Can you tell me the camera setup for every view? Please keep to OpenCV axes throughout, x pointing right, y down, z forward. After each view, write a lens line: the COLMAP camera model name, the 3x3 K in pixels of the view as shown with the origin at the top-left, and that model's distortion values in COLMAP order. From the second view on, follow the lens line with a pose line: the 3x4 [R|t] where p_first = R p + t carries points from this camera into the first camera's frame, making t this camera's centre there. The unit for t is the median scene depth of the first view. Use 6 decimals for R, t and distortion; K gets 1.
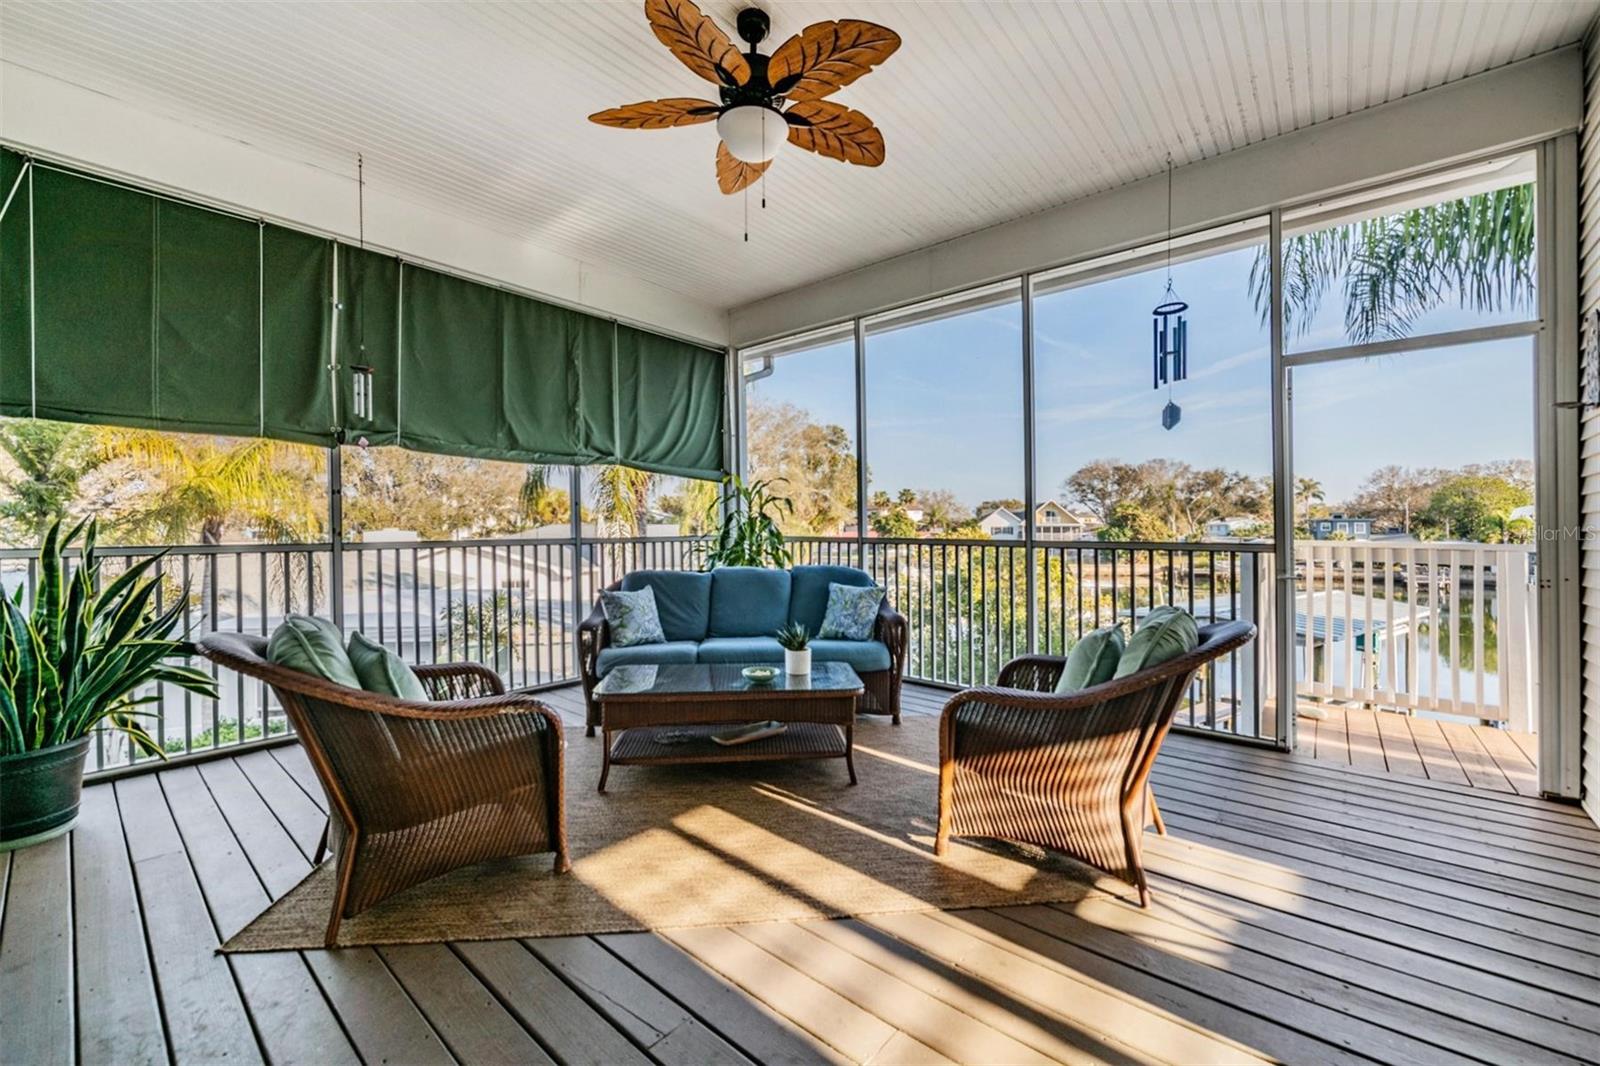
lens RADIAL K [[638.0, 0, 798.2], [0, 638.0, 529.2], [0, 0, 1]] dist [-0.011237, -0.000181]
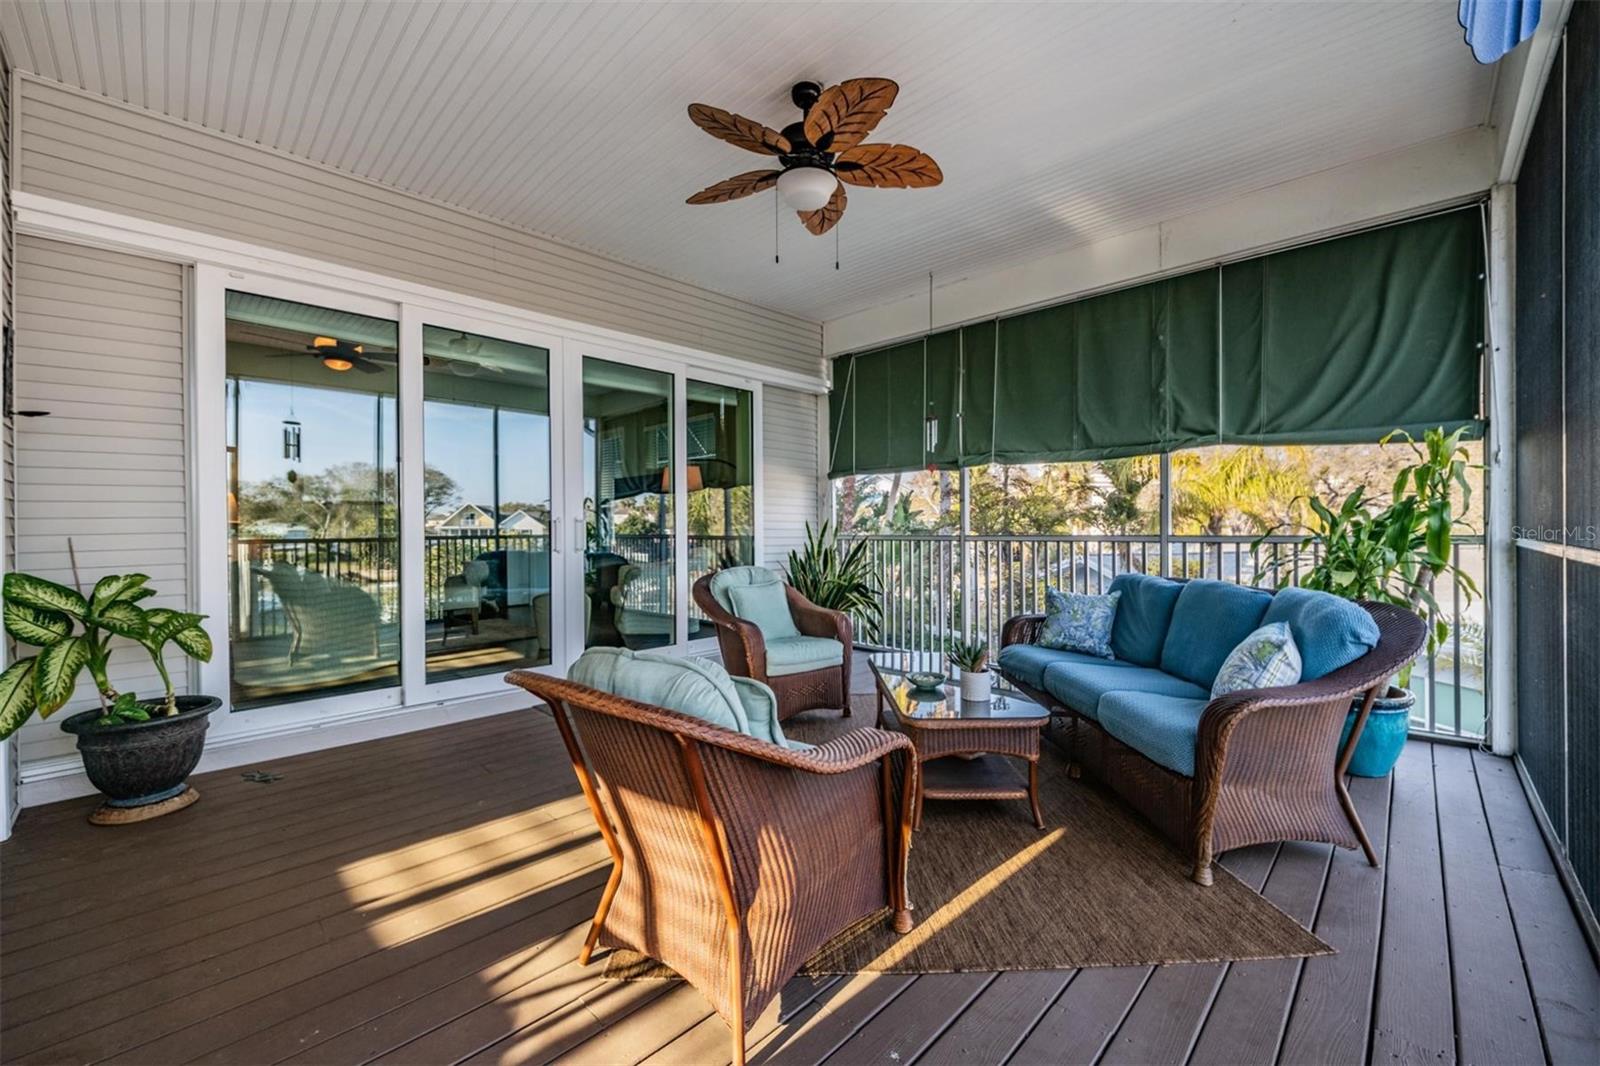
lens RADIAL K [[638.0, 0, 802.1], [0, 638.0, 530.3], [0, 0, 1]] dist [-0.011237, -0.000181]
pose [[-0.074991, 0.012617, -0.997104, 0.577090], [0.001755, 0.999920, 0.012520, -0.003922], [0.997183, -0.000811, -0.075008, 0.559827]]
